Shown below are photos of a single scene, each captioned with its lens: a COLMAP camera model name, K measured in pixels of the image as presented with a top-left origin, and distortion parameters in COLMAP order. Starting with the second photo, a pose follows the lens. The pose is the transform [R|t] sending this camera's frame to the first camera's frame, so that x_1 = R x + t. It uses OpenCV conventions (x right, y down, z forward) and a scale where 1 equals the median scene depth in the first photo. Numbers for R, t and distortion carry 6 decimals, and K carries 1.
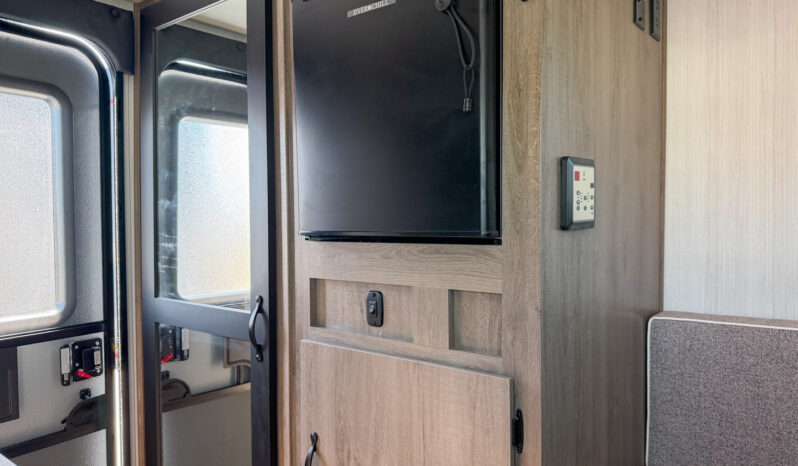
lens RADIAL K [[583.6, 0, 409.8], [0, 583.6, 242.8], [0, 0, 1]] dist [0.140709, -0.241464]
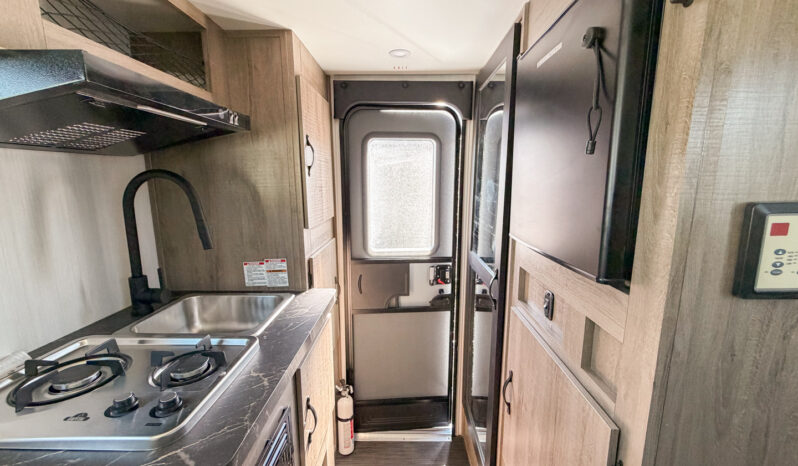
lens RADIAL K [[331.8, 0, 396.4], [0, 331.8, 231.9], [0, 0, 1]] dist [-0.000057, -0.000029]
pose [[0.572263, 0.141321, -0.807802, 0.258341], [-0.025533, 0.987633, 0.154693, -0.120550], [0.819673, -0.067900, 0.568793, 0.291997]]
